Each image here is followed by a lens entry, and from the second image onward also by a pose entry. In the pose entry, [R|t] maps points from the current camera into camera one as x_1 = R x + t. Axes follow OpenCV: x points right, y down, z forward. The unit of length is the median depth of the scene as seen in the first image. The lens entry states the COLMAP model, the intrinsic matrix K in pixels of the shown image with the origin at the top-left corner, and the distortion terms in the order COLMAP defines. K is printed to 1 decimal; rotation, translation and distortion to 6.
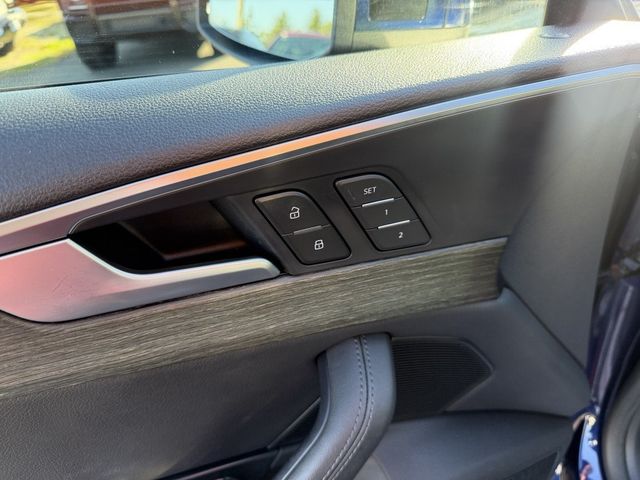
lens RADIAL K [[471.7, 0, 322.5], [0, 471.7, 237.0], [0, 0, 1]] dist [0.000199, -0.006517]
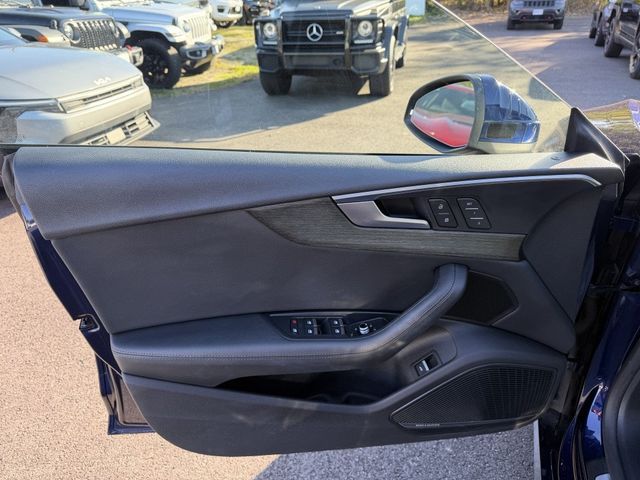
lens RADIAL K [[471.7, 0, 322.5], [0, 471.7, 237.0], [0, 0, 1]] dist [0.000199, -0.006517]
pose [[0.948335, 0.196229, -0.249310, 0.006536], [-0.213521, 0.975945, -0.044045, 0.256723], [0.234670, 0.095002, 0.967422, -1.201569]]
